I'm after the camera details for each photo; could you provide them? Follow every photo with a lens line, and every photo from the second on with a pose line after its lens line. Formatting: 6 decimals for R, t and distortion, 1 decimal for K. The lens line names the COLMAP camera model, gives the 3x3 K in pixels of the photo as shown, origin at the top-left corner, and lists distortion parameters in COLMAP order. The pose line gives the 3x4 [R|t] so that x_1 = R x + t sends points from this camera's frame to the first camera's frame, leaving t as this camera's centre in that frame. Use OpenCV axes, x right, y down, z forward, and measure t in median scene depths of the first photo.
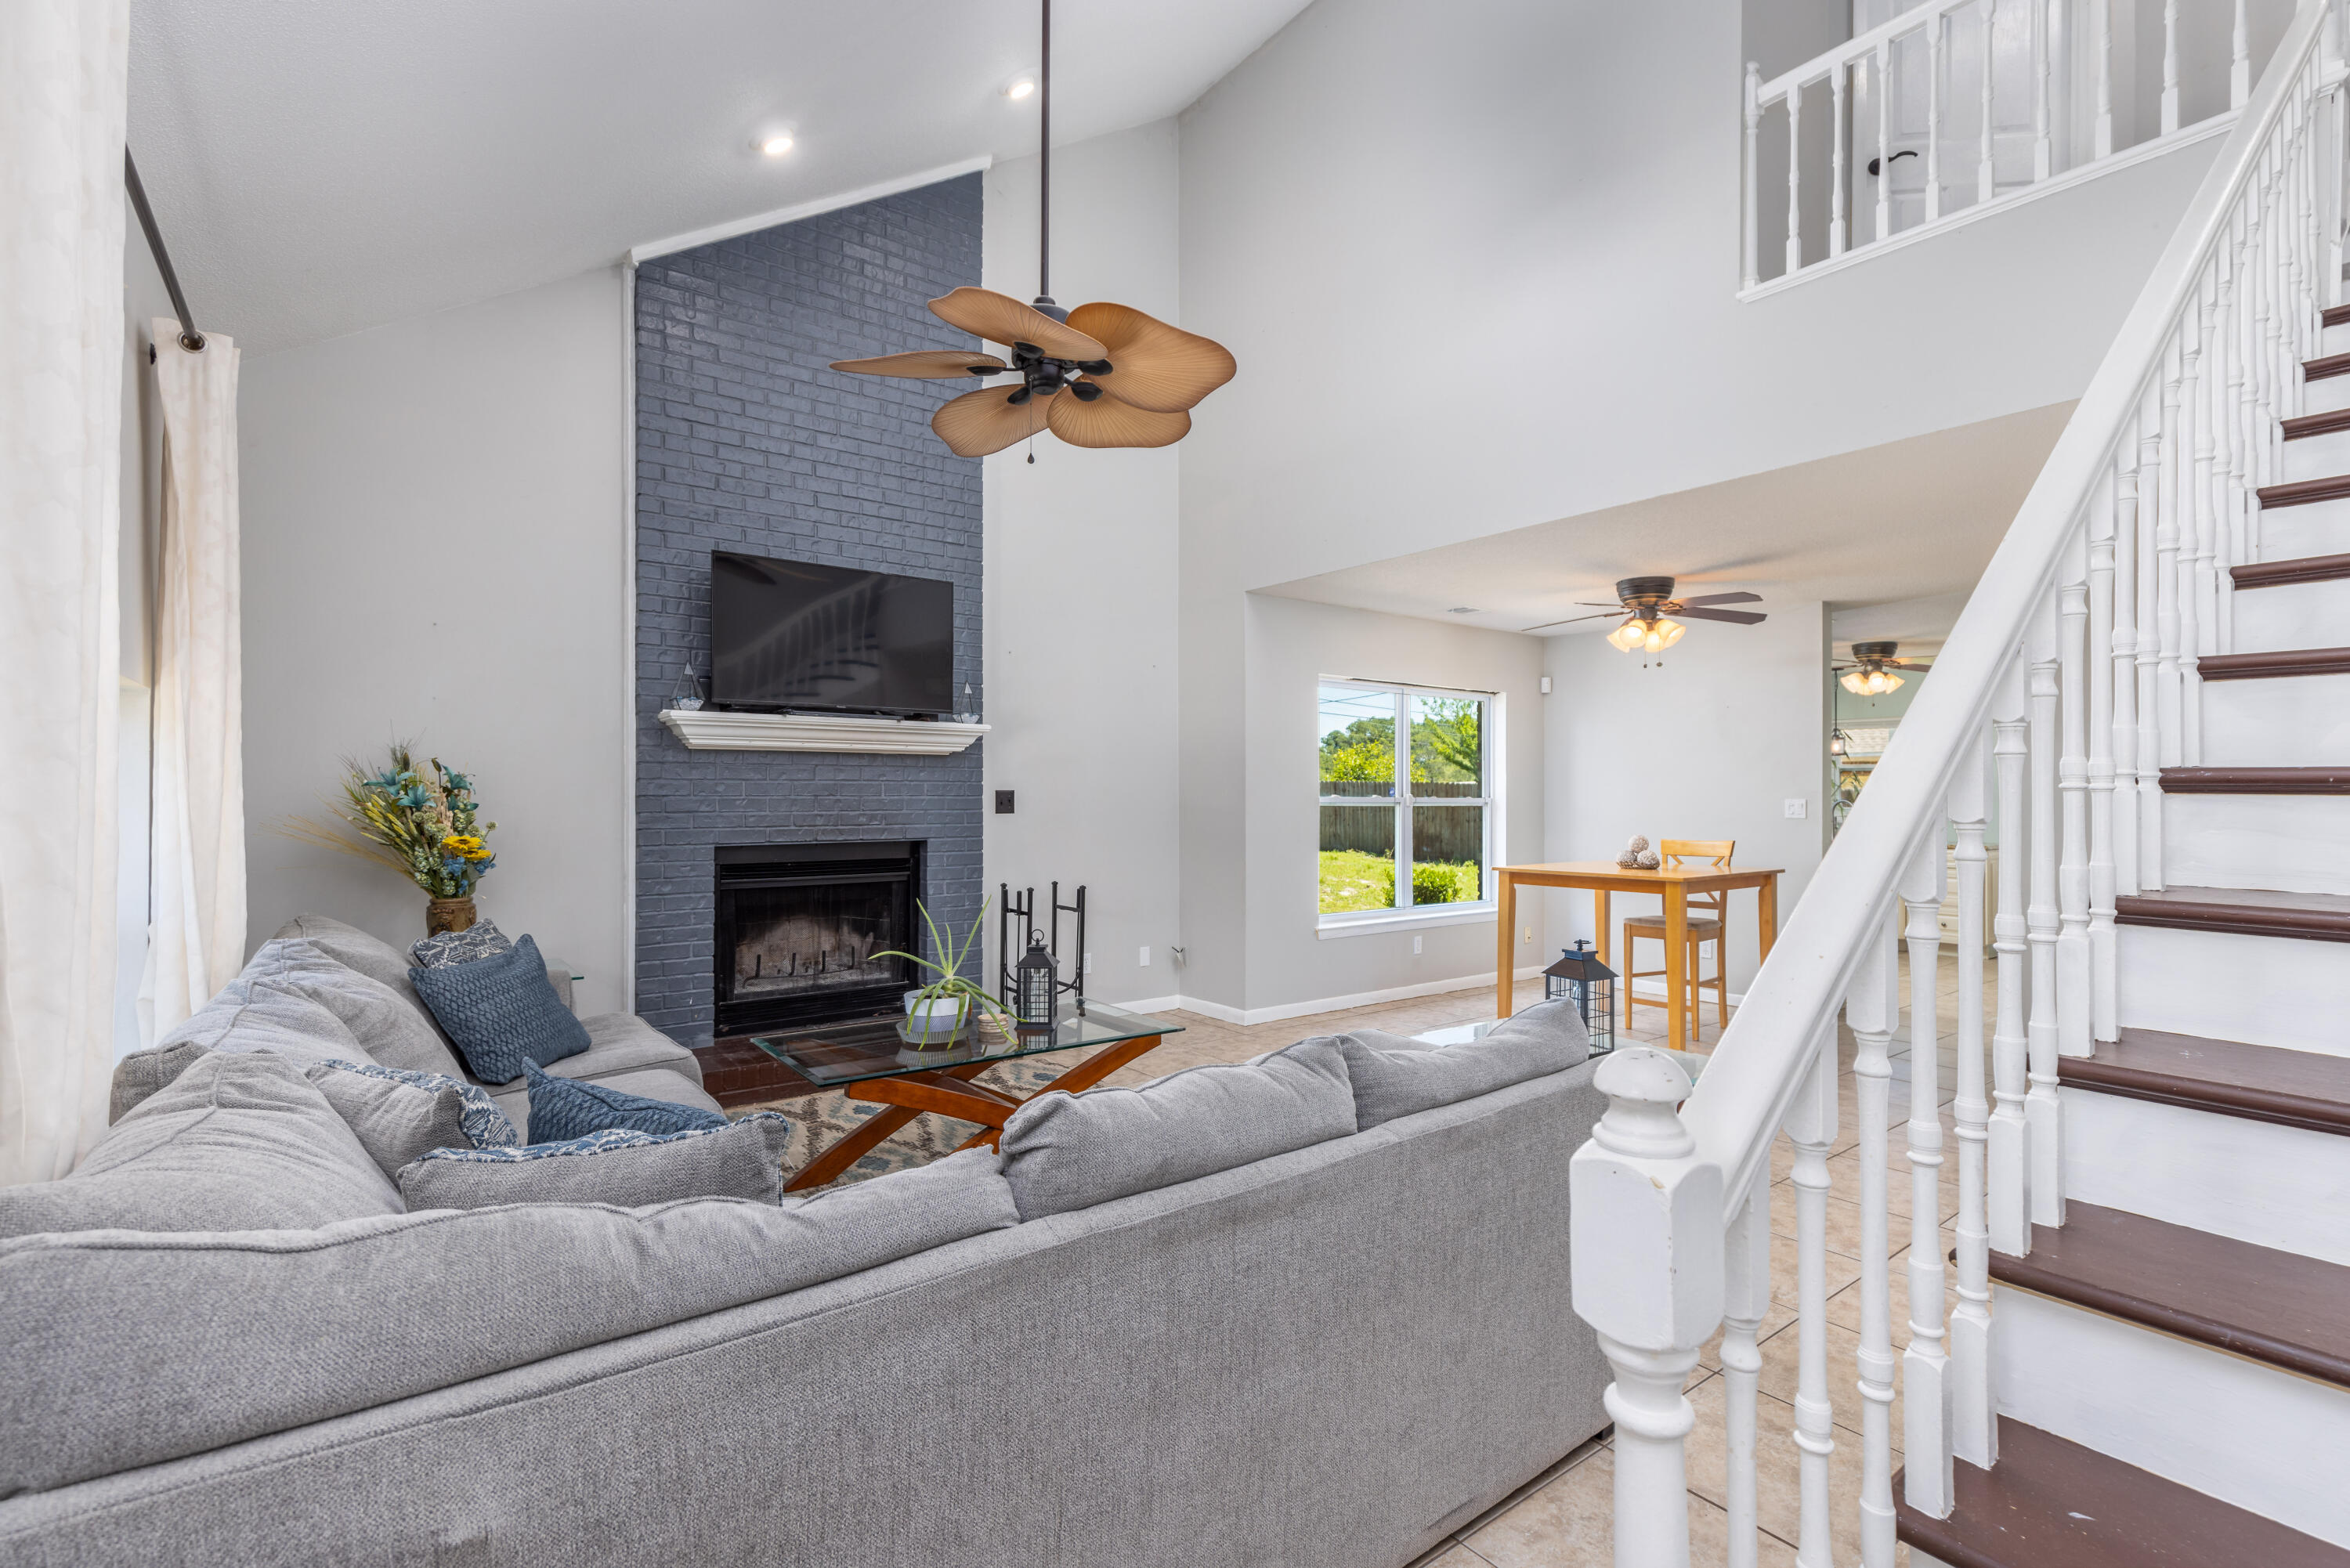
lens RADIAL K [[1066.2, 0, 1188.5], [0, 1066.2, 788.3], [0, 0, 1]] dist [0.008819, -0.002742]
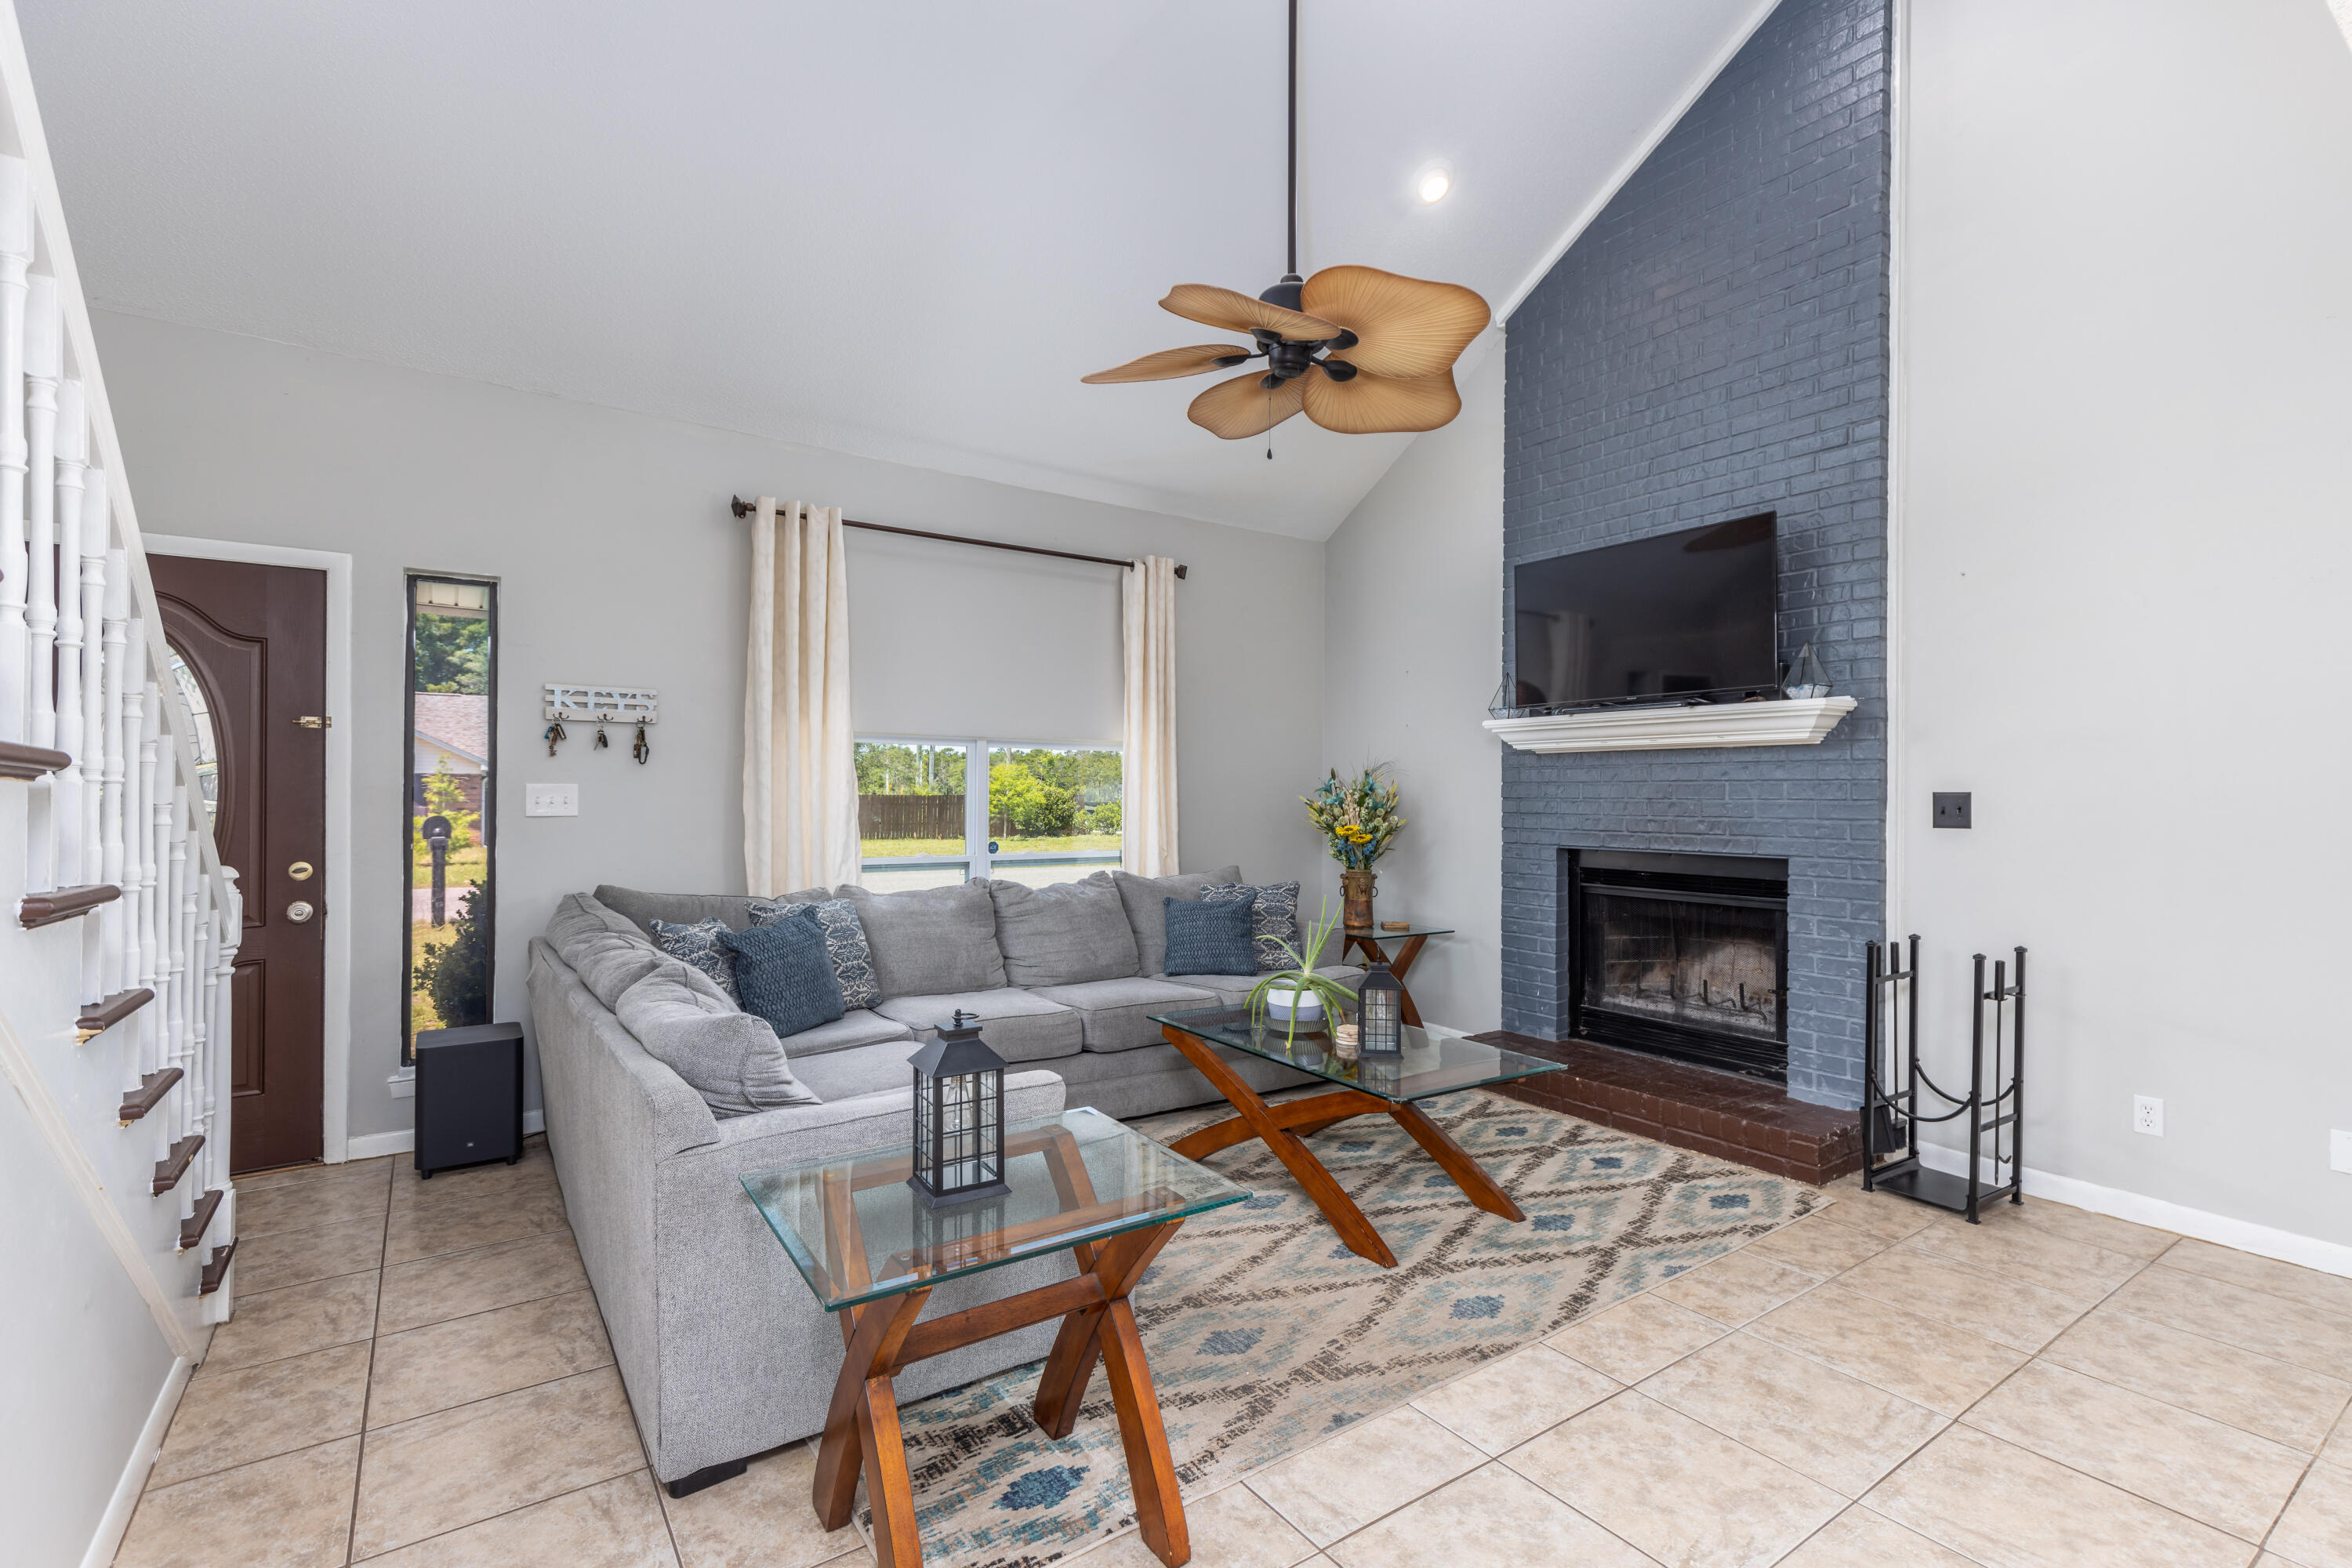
lens RADIAL K [[1067.2, 0, 1175.0], [0, 1067.2, 791.3], [0, 0, 1]] dist [0.008819, -0.002742]
pose [[-0.054102, -0.004979, -0.998523, 0.549271], [0.002415, 0.999984, -0.005117, 0.003947], [0.998532, -0.002689, -0.054089, 0.629722]]
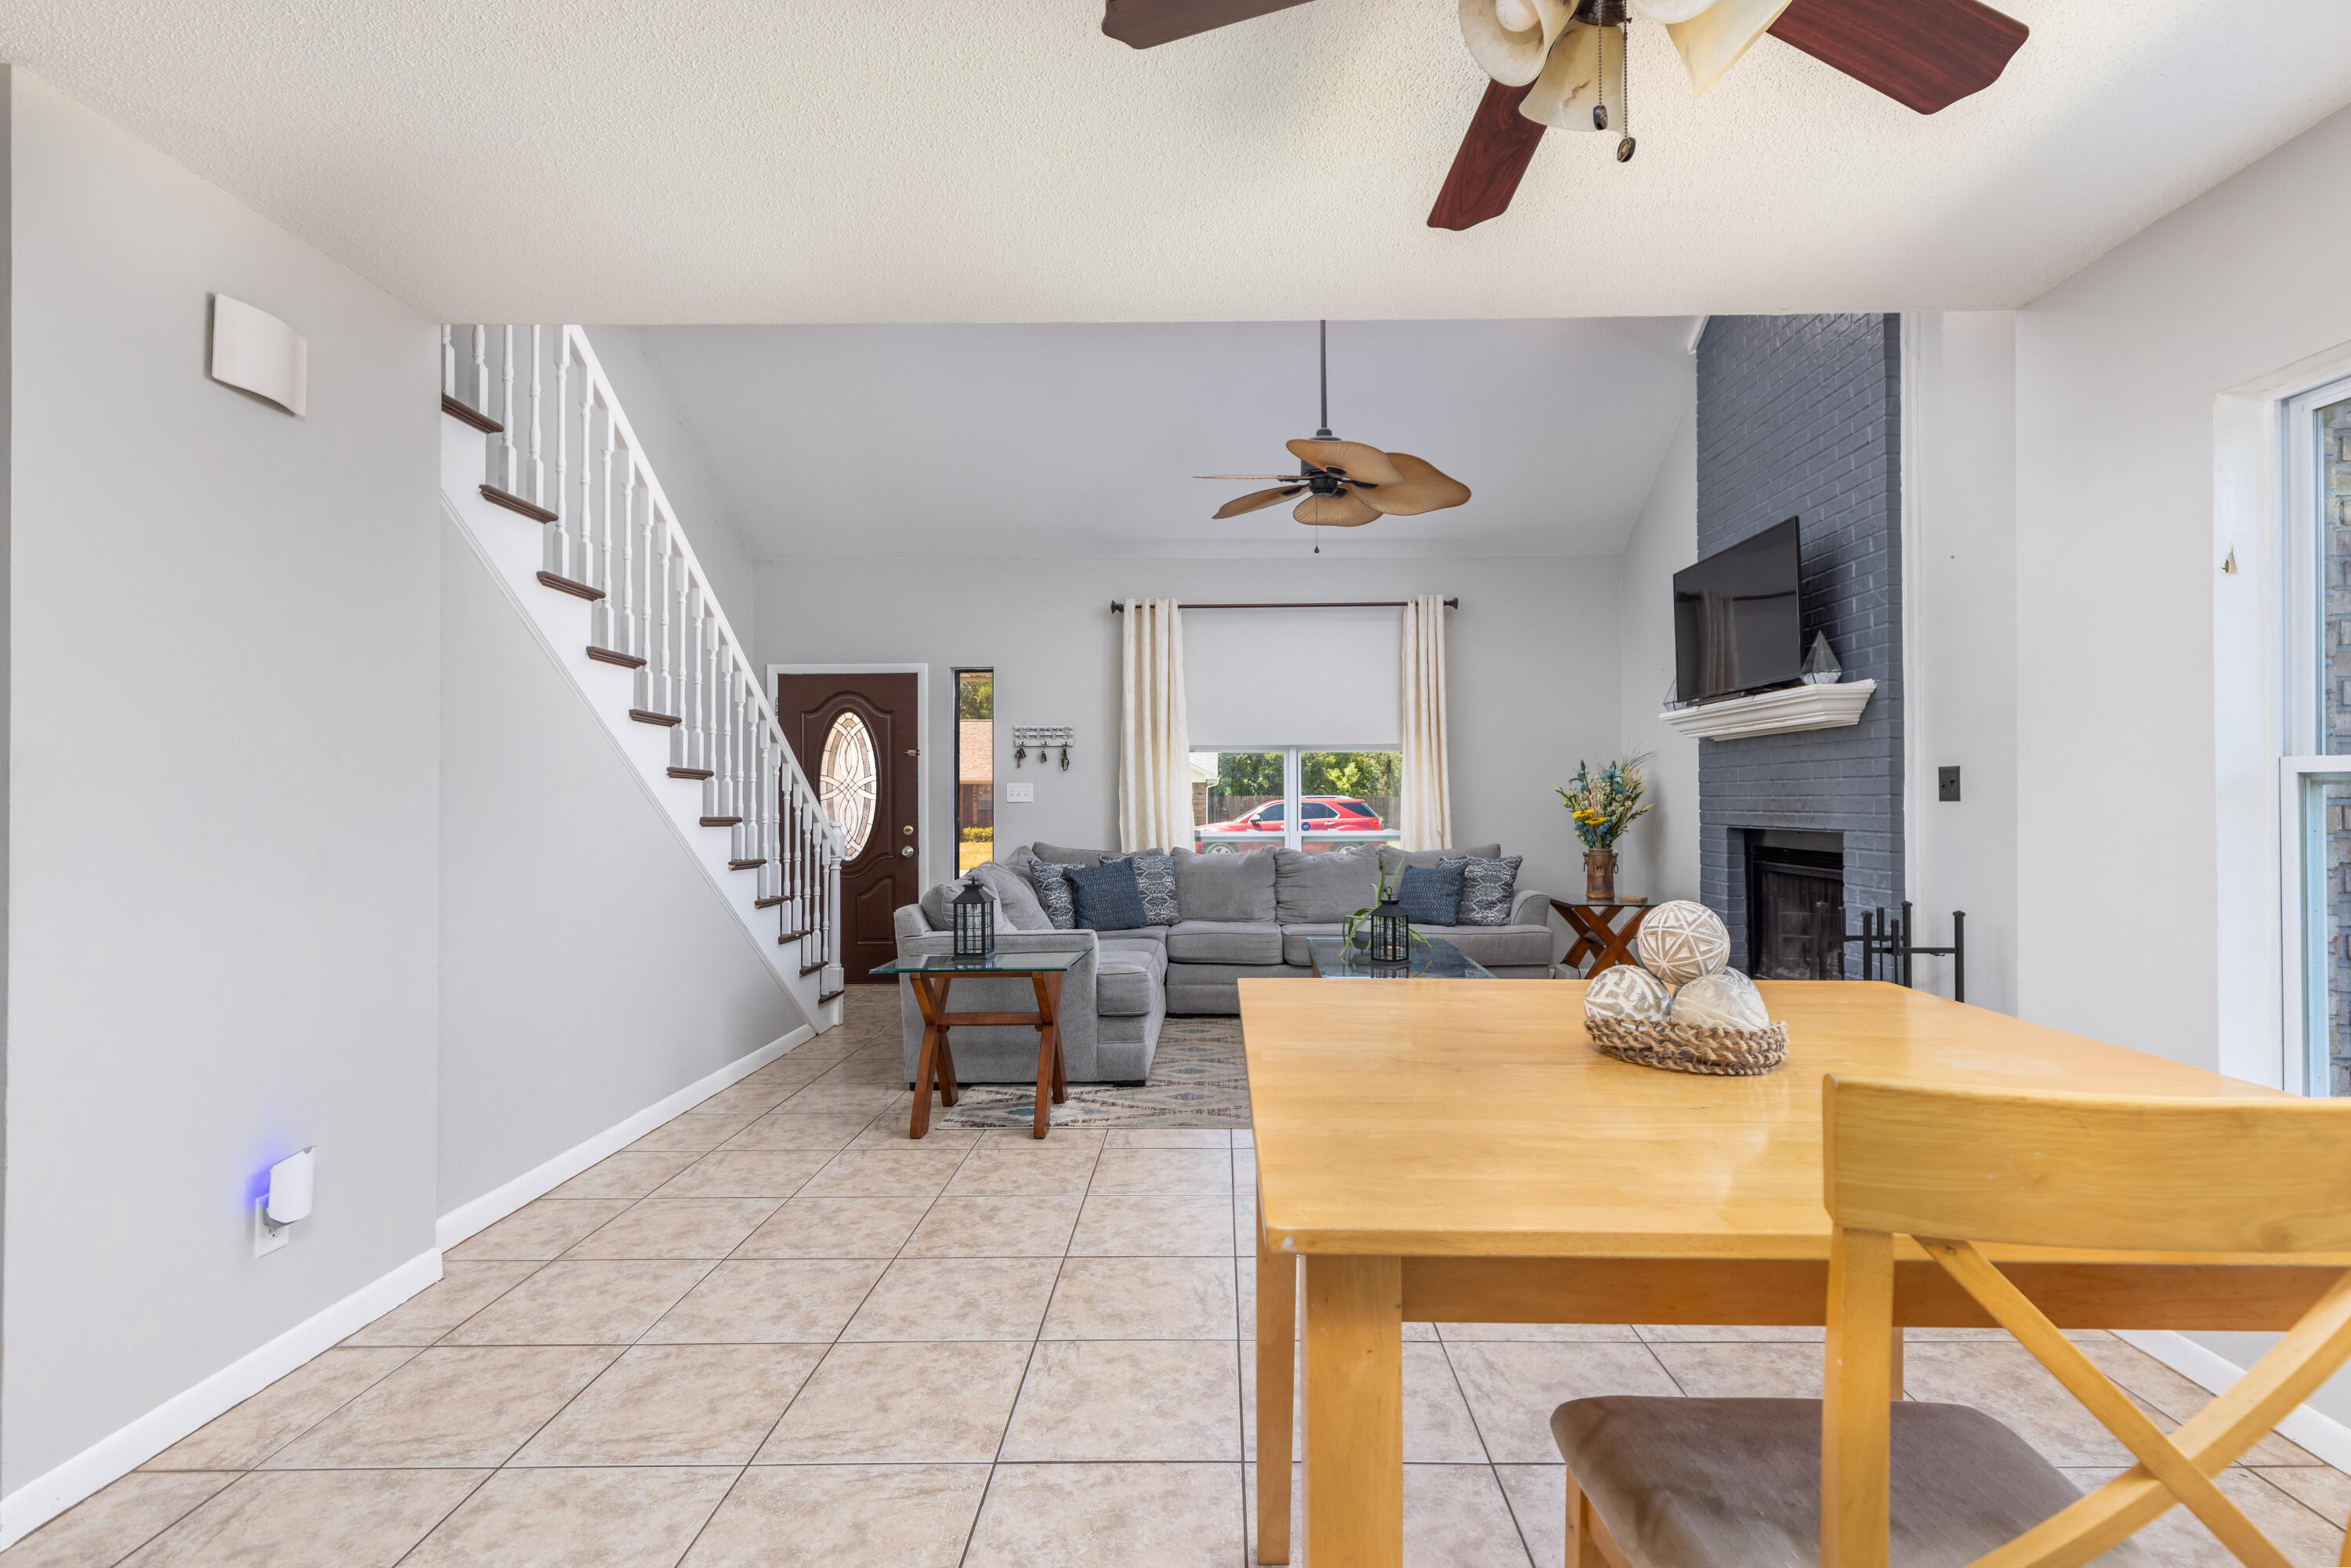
lens RADIAL K [[1066.7, 0, 1183.1], [0, 1066.7, 787.4], [0, 0, 1]] dist [0.008819, -0.002742]
pose [[-0.626467, -0.004749, -0.779433, 0.719012], [0.011041, 0.999827, -0.014966, 0.021849], [0.779369, -0.017981, -0.626307, 1.158352]]
